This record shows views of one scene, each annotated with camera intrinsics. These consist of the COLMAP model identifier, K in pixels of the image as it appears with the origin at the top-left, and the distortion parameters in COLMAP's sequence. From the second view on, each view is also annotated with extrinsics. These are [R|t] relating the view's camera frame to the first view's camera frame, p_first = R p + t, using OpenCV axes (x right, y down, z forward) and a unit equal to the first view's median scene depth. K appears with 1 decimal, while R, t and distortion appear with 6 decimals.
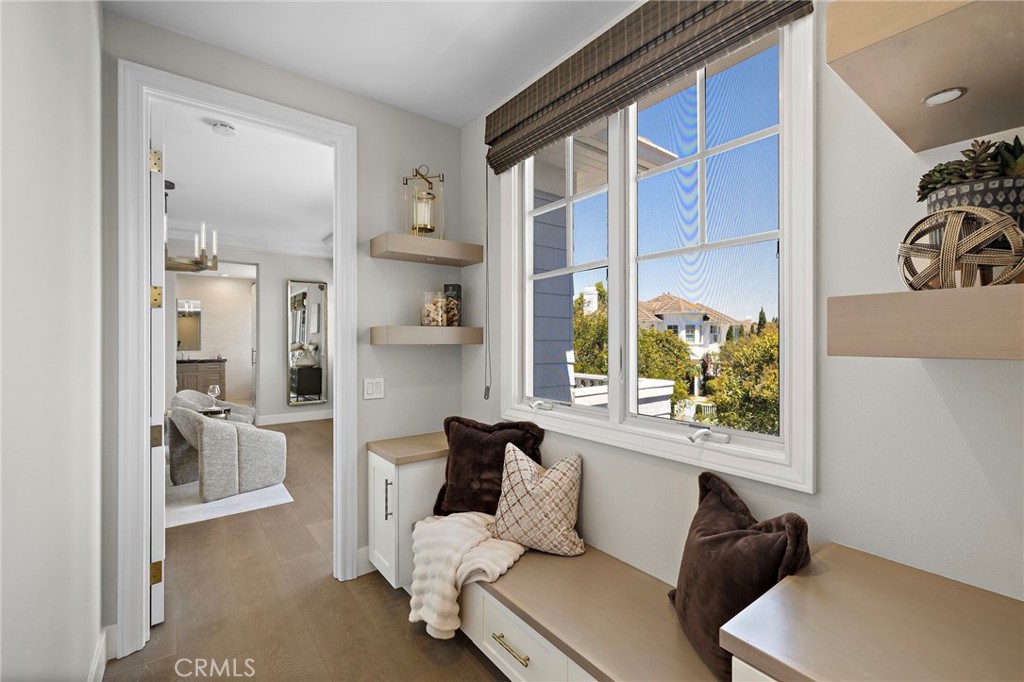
lens RADIAL K [[435.3, 0, 512.3], [0, 435.3, 338.5], [0, 0, 1]] dist [-0.008520, -0.000138]
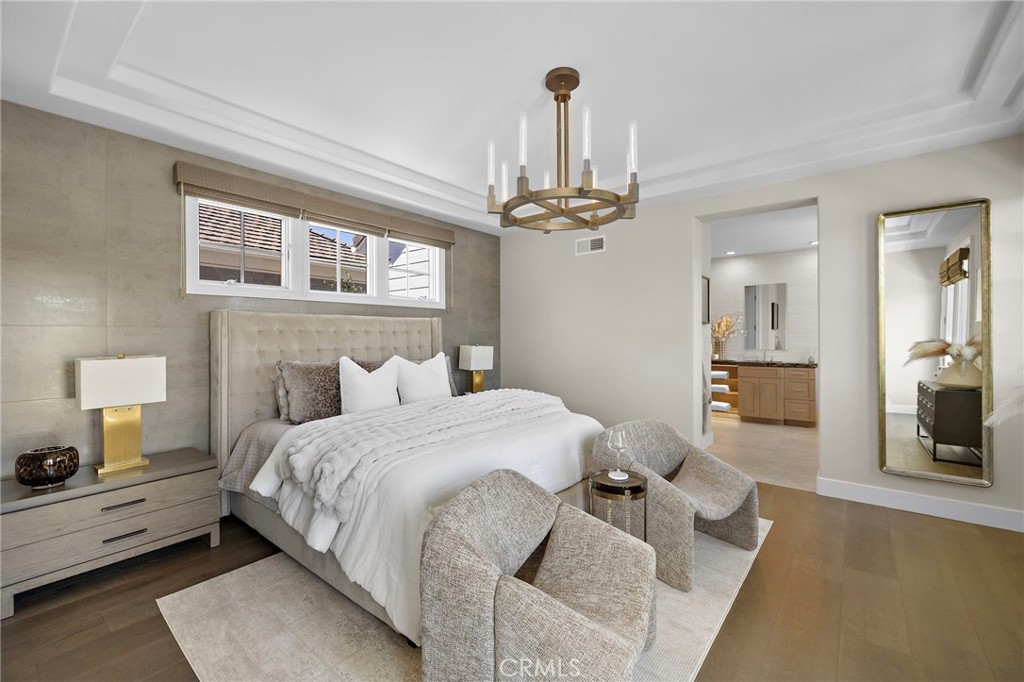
lens RADIAL K [[435.3, 0, 518.0], [0, 435.3, 336.7], [0, 0, 1]] dist [-0.008520, -0.000138]
pose [[0.250321, 0.001639, -0.968161, -0.110315], [0.003404, 0.999991, 0.002573, 0.000877], [0.968157, -0.003940, 0.250313, 0.364338]]
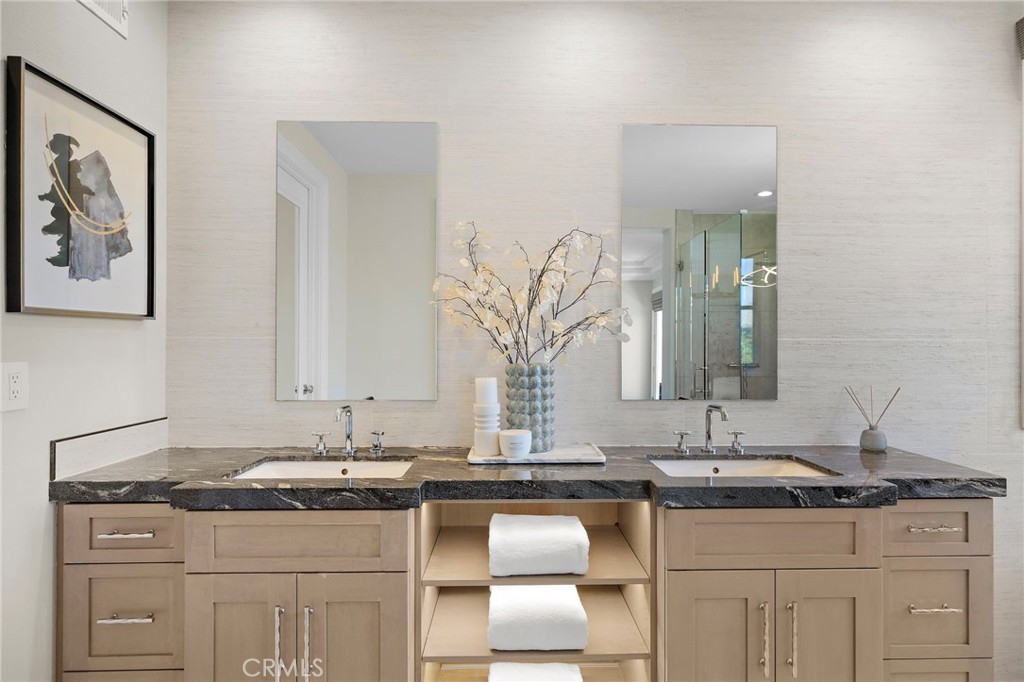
lens RADIAL K [[435.3, 0, 512.3], [0, 435.3, 344.2], [0, 0, 1]] dist [-0.008520, -0.000138]
pose [[0.814495, 0.001945, -0.580167, -0.706734], [-0.003376, 0.999993, -0.001388, 0.004595], [0.580161, 0.003089, 0.814496, 0.787165]]
